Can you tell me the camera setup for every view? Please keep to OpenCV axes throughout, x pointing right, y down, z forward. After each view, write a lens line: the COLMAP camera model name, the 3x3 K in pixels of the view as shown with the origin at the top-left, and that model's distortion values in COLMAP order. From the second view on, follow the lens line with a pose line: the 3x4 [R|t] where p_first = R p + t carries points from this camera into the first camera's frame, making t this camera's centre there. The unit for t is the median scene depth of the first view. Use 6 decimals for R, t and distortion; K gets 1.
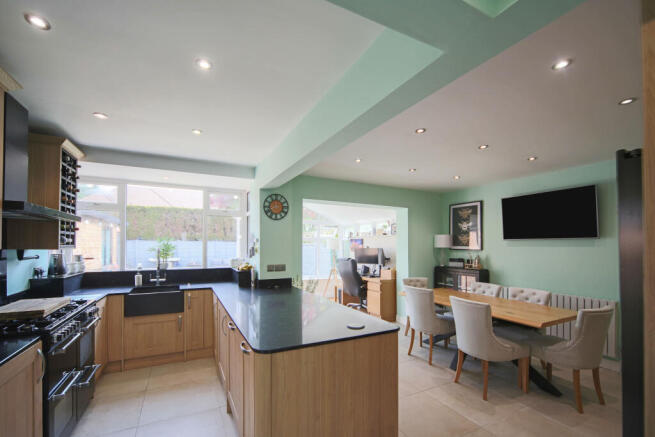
lens RADIAL K [[285.8, 0, 326.9], [0, 285.8, 245.0], [0, 0, 1]] dist [-0.000683, -0.000067]
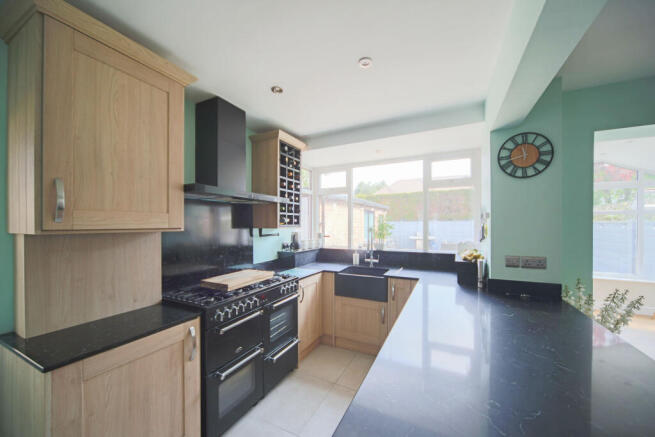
lens RADIAL K [[242.5, 0, 324.2], [0, 242.5, 228.0], [0, 0, 1]] dist [-0.015219, 0.000230]
pose [[0.595924, 0.004384, -0.803029, -0.032214], [0.006934, 0.999920, 0.010605, 0.002744], [0.803011, -0.011888, 0.595845, 0.397648]]
